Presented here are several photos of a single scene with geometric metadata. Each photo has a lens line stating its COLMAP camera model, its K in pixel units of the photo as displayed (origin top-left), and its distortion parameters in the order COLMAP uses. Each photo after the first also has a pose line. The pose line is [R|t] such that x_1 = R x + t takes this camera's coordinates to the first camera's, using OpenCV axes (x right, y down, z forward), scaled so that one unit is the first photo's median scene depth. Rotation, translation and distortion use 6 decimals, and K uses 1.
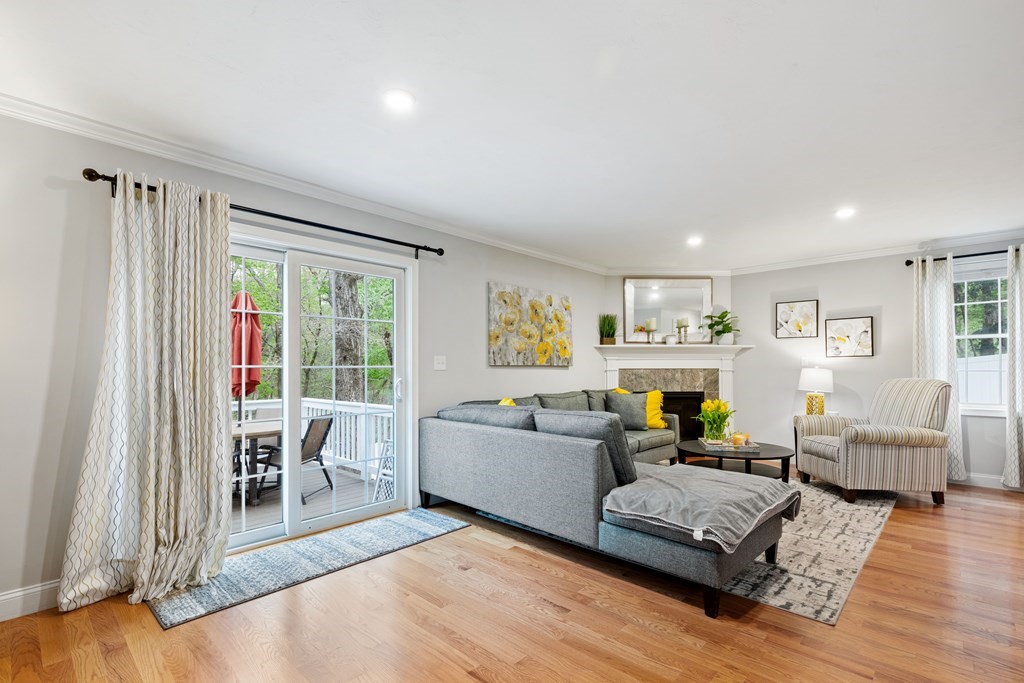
lens RADIAL K [[472.3, 0, 522.5], [0, 472.3, 364.0], [0, 0, 1]] dist [0.008784, 0.000037]
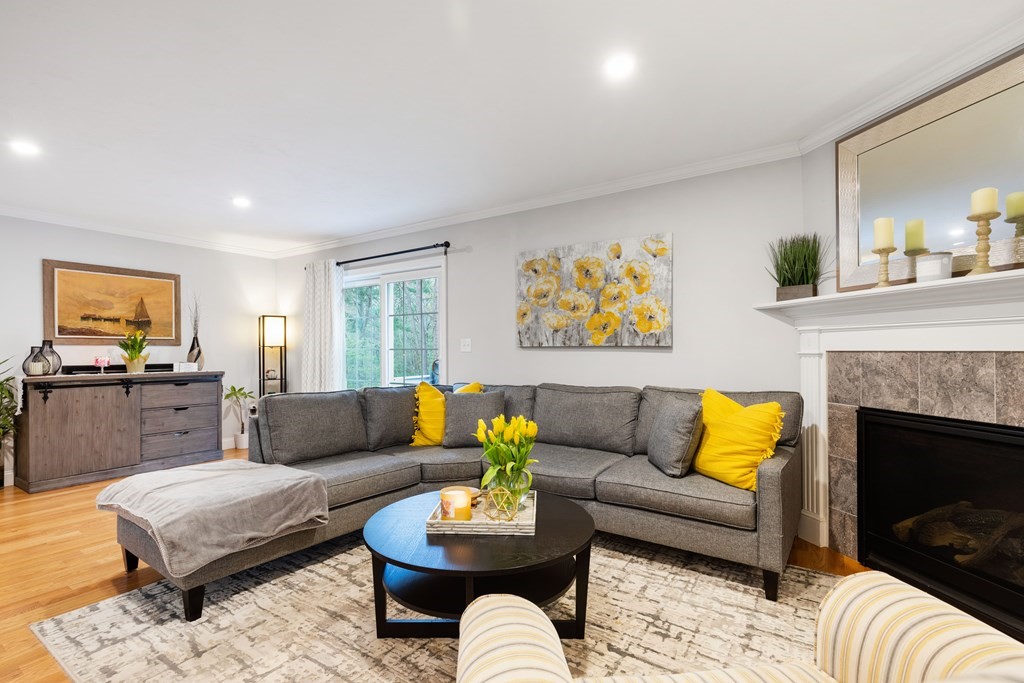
lens RADIAL K [[469.2, 0, 512.5], [0, 469.2, 351.8], [0, 0, 1]] dist [0.002117, -0.000324]
pose [[0.147622, 0.004989, -0.989031, 0.721329], [0.011124, 0.999916, 0.006704, 0.005579], [0.988981, -0.011992, 0.147554, 0.763543]]
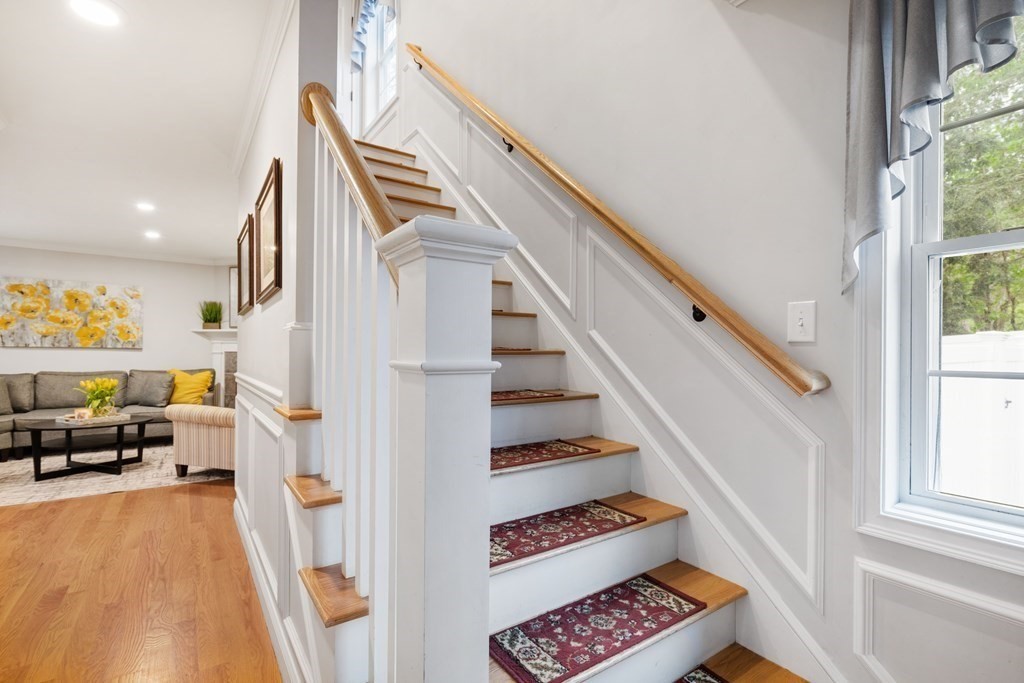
lens RADIAL K [[469.2, 0, 512.5], [0, 469.2, 351.8], [0, 0, 1]] dist [0.002117, -0.000324]
pose [[0.975586, 0.009865, -0.219394, 1.299183], [-0.008981, 0.999947, 0.005023, -0.000821], [0.219432, -0.002930, 0.975623, 0.111781]]
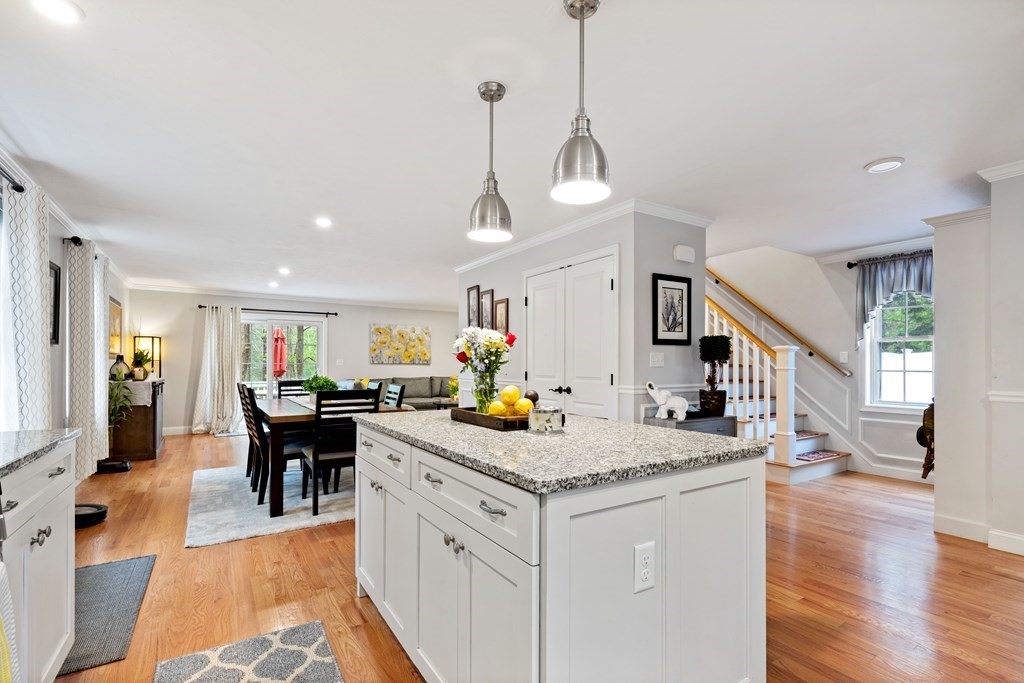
lens RADIAL K [[467.8, 0, 514.4], [0, 467.8, 363.2], [0, 0, 1]] dist [0.021651, -0.000126]
pose [[0.966230, 0.004711, -0.257636, 0.973303], [-0.004129, 0.999988, 0.002800, -0.005217], [0.257646, -0.001642, 0.966238, -0.766258]]
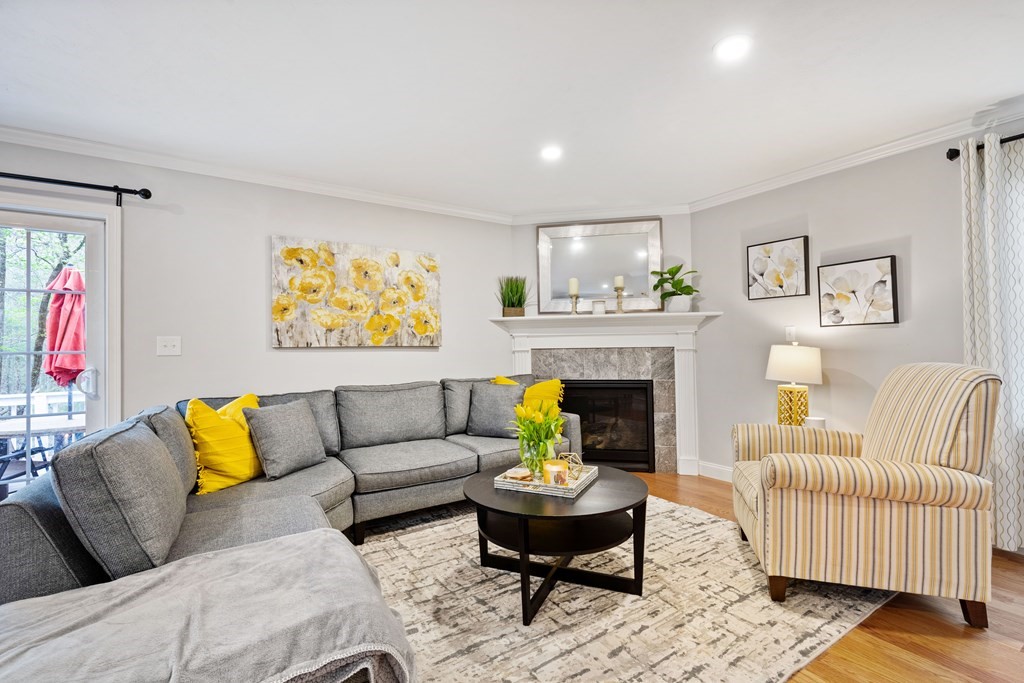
lens RADIAL K [[460.7, 0, 518.3], [0, 460.7, 340.0], [0, 0, 1]] dist [0.000925, -0.000090]
pose [[0.971503, -0.015484, -0.236521, 0.426660], [0.014099, 0.999872, -0.007547, 0.001798], [0.236608, 0.003997, 0.971597, 0.343421]]
